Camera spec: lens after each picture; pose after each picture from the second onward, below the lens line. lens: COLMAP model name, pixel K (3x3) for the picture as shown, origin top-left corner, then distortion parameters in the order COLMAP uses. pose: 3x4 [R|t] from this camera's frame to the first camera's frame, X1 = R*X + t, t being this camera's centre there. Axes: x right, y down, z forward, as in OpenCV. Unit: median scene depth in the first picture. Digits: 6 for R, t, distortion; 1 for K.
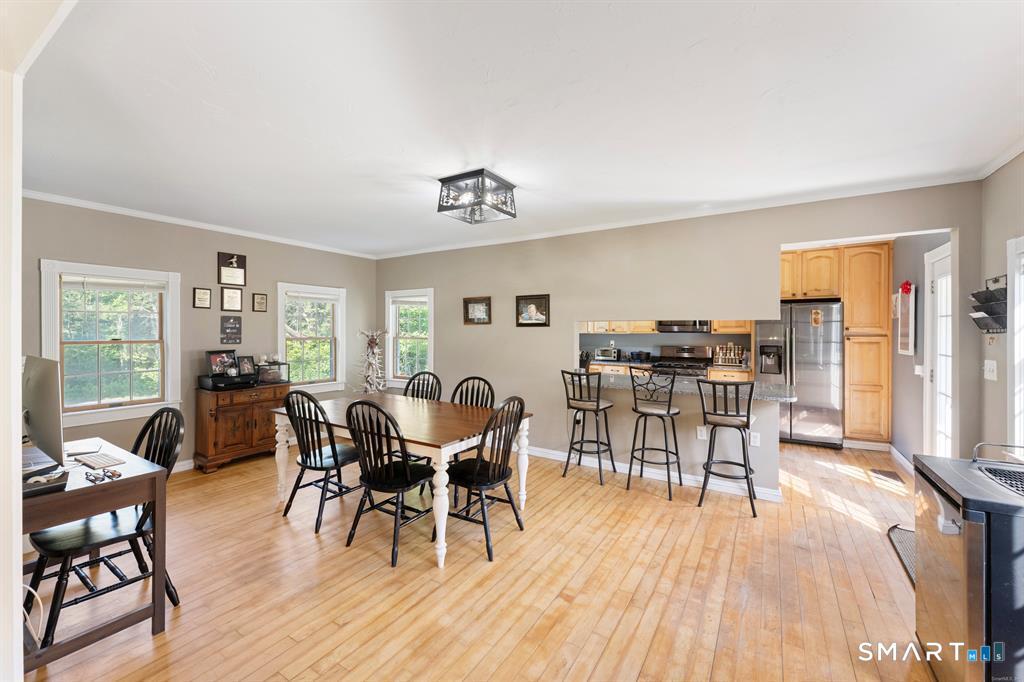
lens RADIAL K [[407.0, 0, 512.8], [0, 407.0, 333.4], [0, 0, 1]] dist [-0.000504, 0.000040]
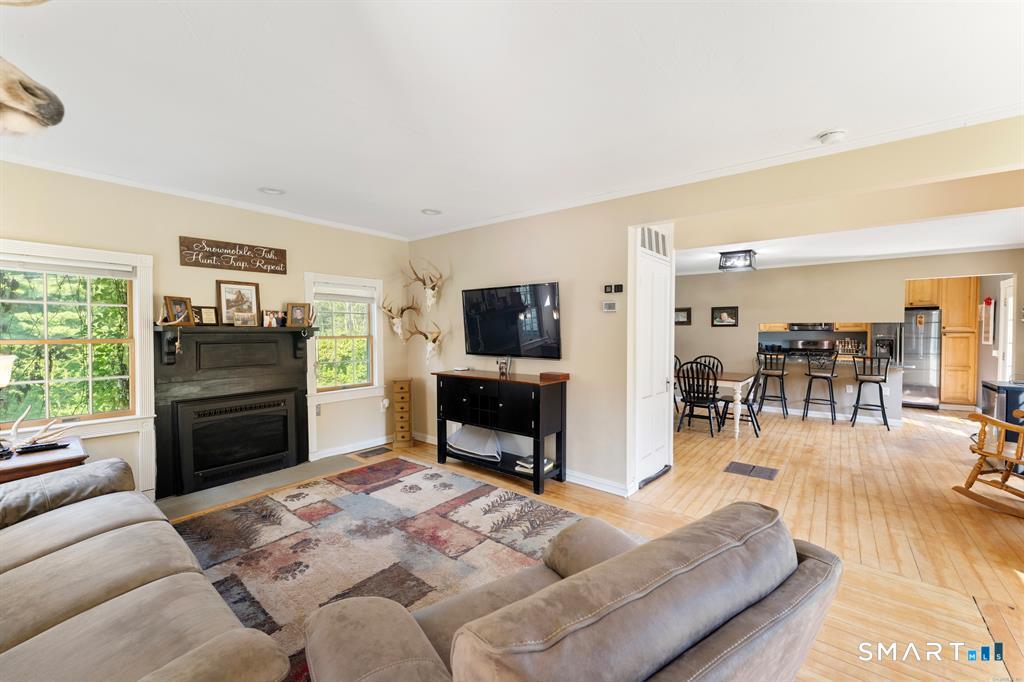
lens RADIAL K [[404.4, 0, 512.0], [0, 404.4, 341.0], [0, 0, 1]] dist [0.000263, -0.000004]
pose [[0.993295, 0.003102, -0.115567, -0.570783], [-0.001249, 0.999870, 0.016102, 0.014566], [0.115602, -0.015849, 0.993169, -0.645288]]
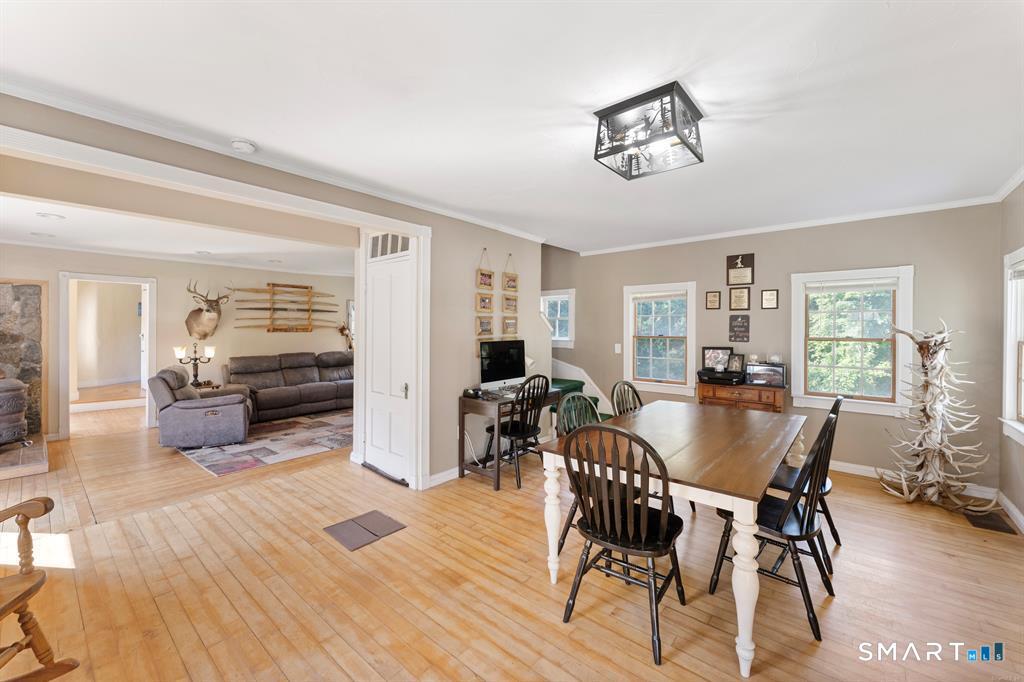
lens RADIAL K [[407.0, 0, 512.8], [0, 407.0, 333.4], [0, 0, 1]] dist [-0.000504, 0.000040]
pose [[-0.133264, 0.010762, -0.991022, 0.390755], [-0.005368, 0.999919, 0.011581, -0.004075], [0.991066, 0.006863, -0.133195, 0.532376]]
